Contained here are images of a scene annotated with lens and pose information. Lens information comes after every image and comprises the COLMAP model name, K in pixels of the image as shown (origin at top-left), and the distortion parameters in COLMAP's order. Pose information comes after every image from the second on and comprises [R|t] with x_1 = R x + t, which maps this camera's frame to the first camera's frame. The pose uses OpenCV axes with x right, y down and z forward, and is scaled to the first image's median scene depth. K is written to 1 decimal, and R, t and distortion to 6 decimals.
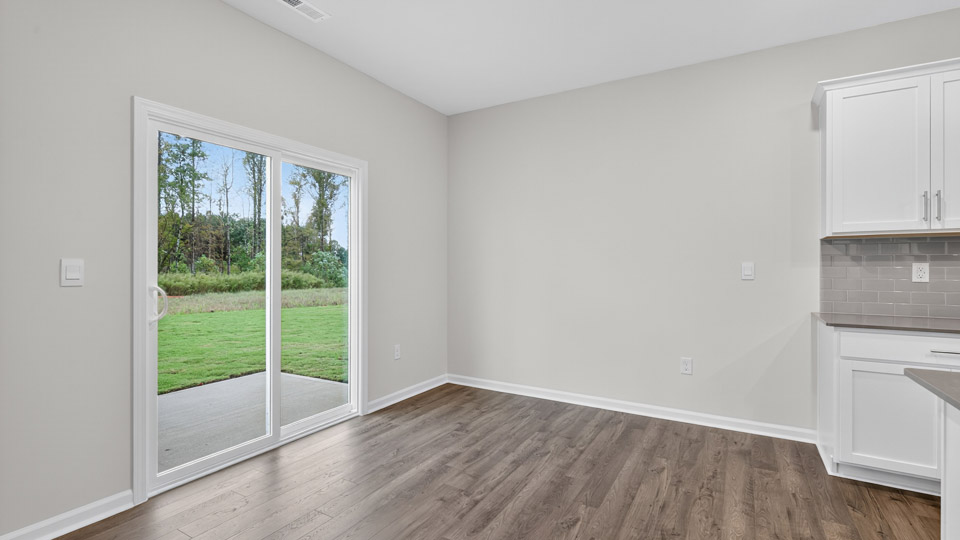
lens RADIAL K [[435.5, 0, 482.0], [0, 435.5, 266.9], [0, 0, 1]] dist [0.000830, 0.000133]
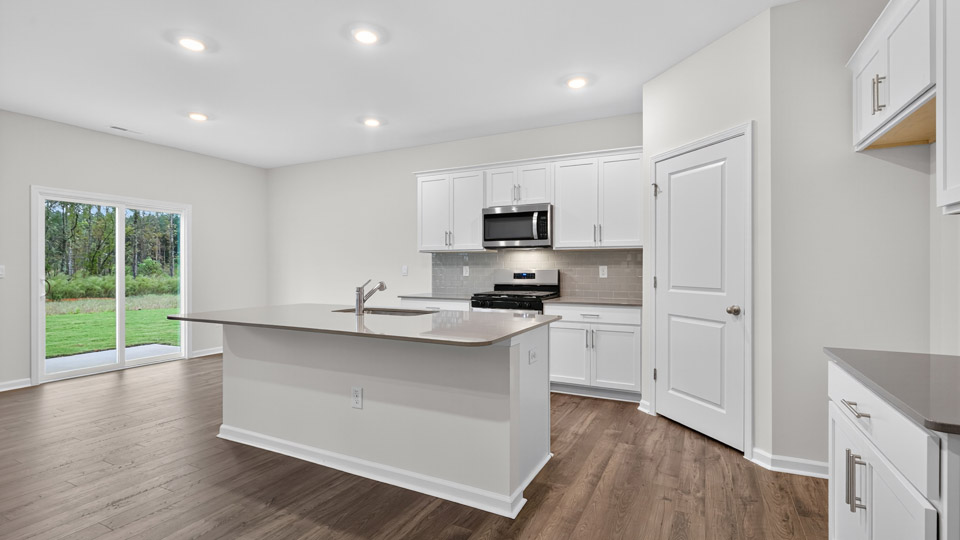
lens RADIAL K [[439.1, 0, 480.0], [0, 439.1, 270.0], [0, 0, 1]] dist [0.000029, 0.000031]
pose [[0.997593, -0.000968, 0.069333, 0.925089], [0.000820, 0.999997, 0.002160, 0.003719], [-0.069335, -0.002098, 0.997591, -0.957788]]
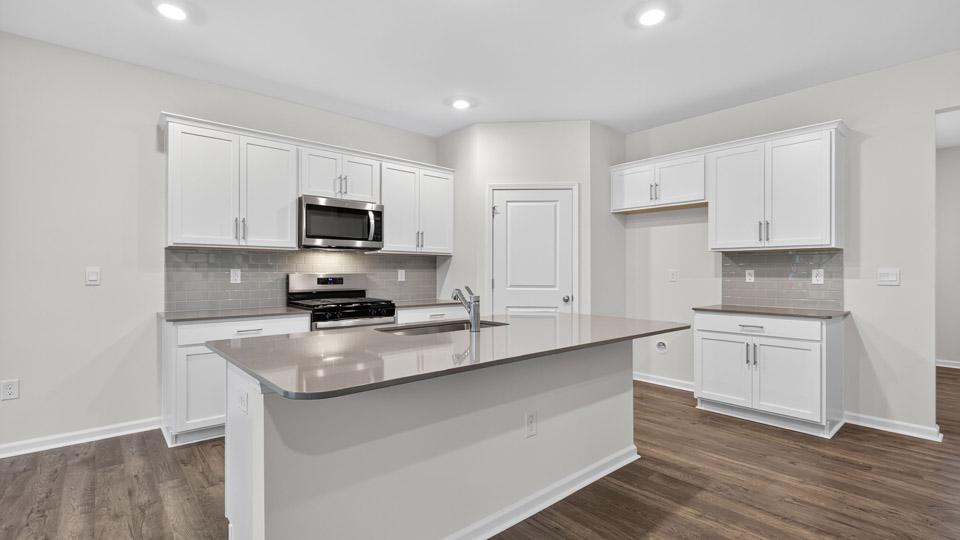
lens RADIAL K [[439.1, 0, 480.0], [0, 439.1, 270.0], [0, 0, 1]] dist [0.000029, 0.000031]
pose [[0.311883, 0.002806, 0.950117, -0.069495], [0.001534, 0.999993, -0.003457, -0.000344], [-0.950119, 0.002536, 0.311876, -0.163760]]
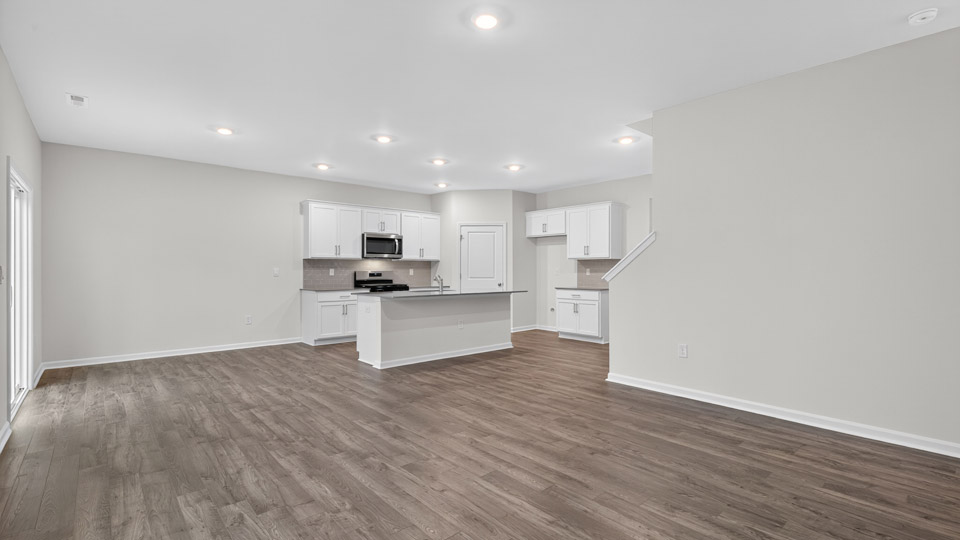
lens RADIAL K [[439.1, 0, 480.0], [0, 439.1, 270.0], [0, 0, 1]] dist [0.000029, 0.000031]
pose [[0.313806, 0.001071, 0.949487, -1.386954], [0.002443, 0.999995, -0.001935, 0.006714], [-0.949484, 0.002926, 0.313801, -0.799996]]
